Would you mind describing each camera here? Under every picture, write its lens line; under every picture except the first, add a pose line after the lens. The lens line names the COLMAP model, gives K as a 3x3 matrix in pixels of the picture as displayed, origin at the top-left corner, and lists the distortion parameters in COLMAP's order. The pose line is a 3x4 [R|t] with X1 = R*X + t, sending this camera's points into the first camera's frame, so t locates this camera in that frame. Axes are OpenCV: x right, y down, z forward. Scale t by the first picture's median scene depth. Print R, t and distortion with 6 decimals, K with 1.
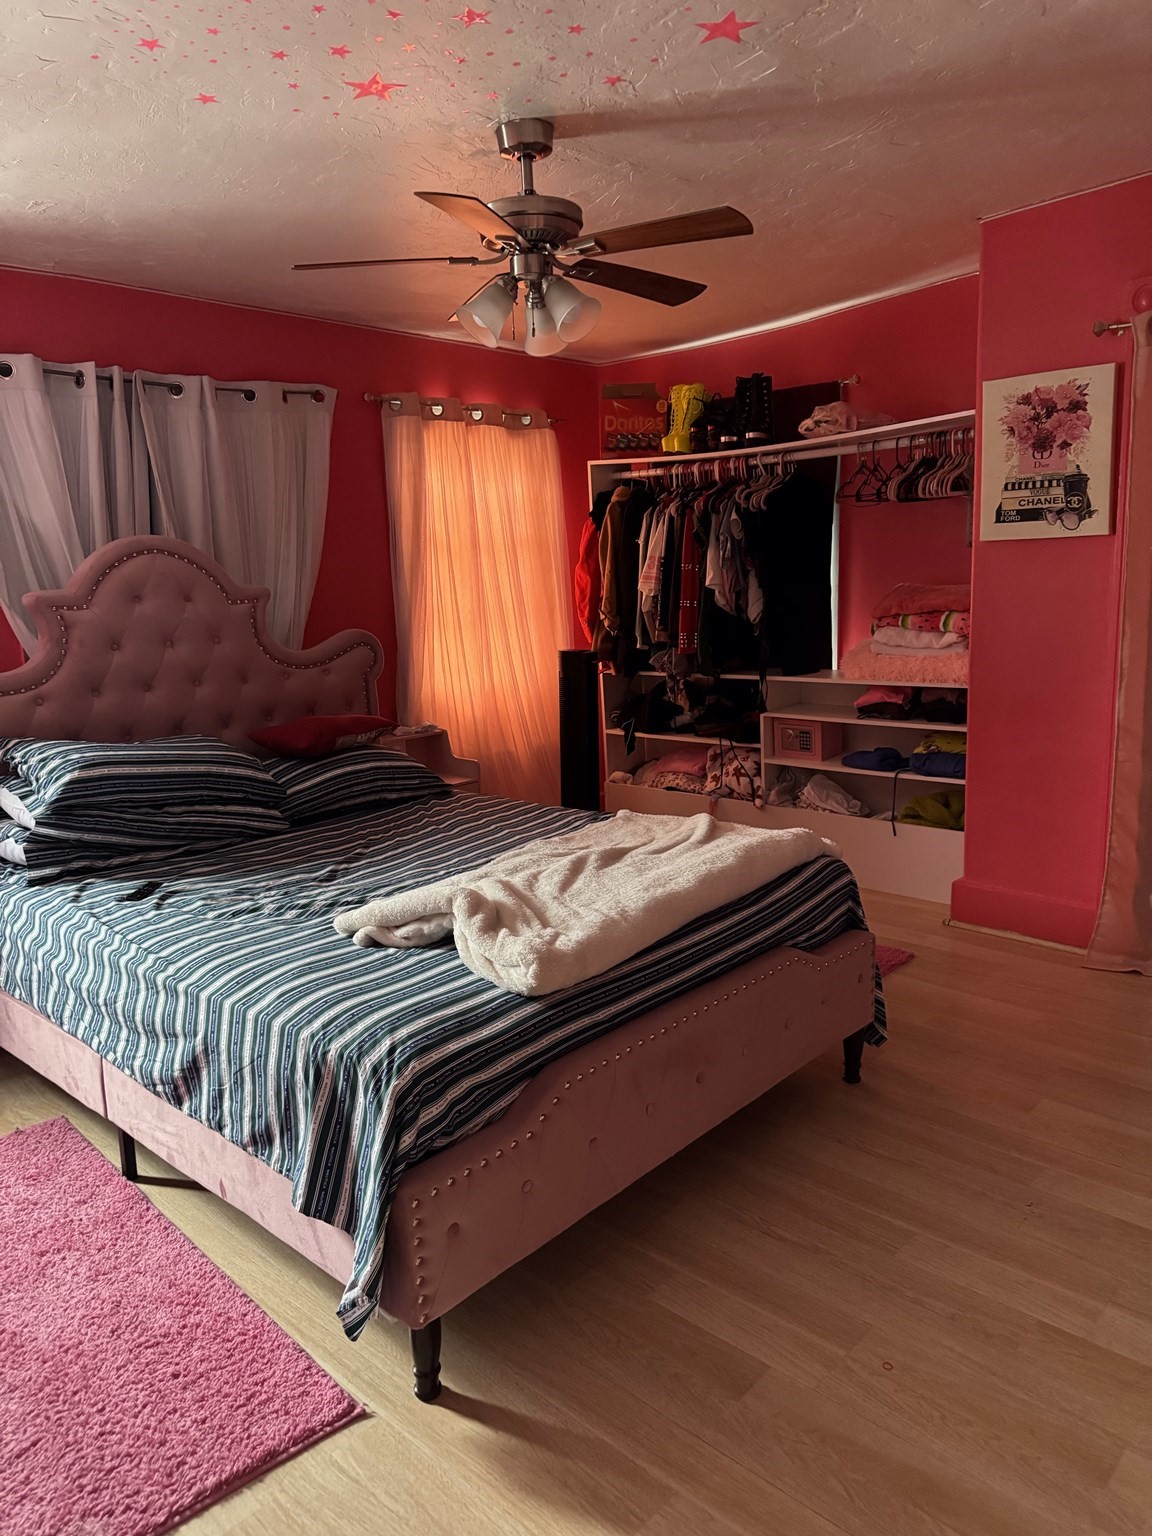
lens RADIAL K [[1071.1, 0, 590.1], [0, 1071.1, 771.5], [0, 0, 1]] dist [0.007858, -0.047141]
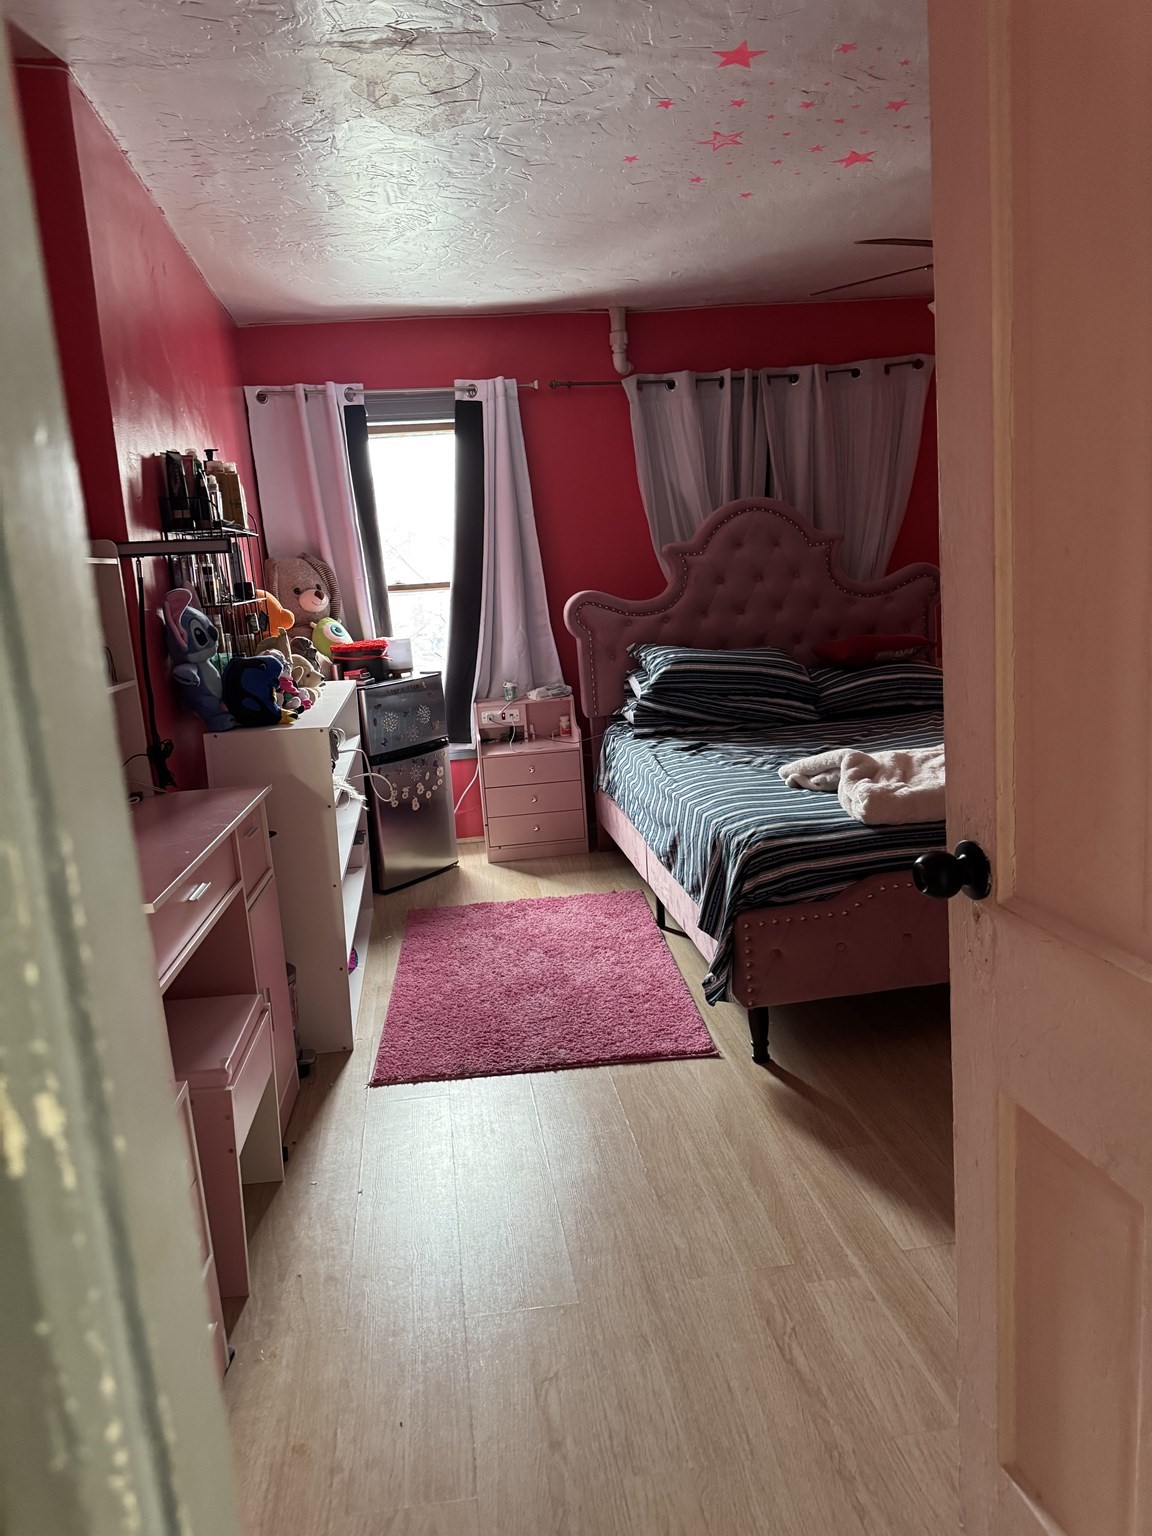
lens RADIAL K [[1071.1, 0, 565.9], [0, 1071.1, 769.6], [0, 0, 1]] dist [0.007858, -0.047141]
pose [[0.765617, 0.097319, -0.635893, 0.365329], [-0.061583, 0.995039, 0.078138, 0.035554], [0.640342, -0.020663, 0.767812, -0.233850]]
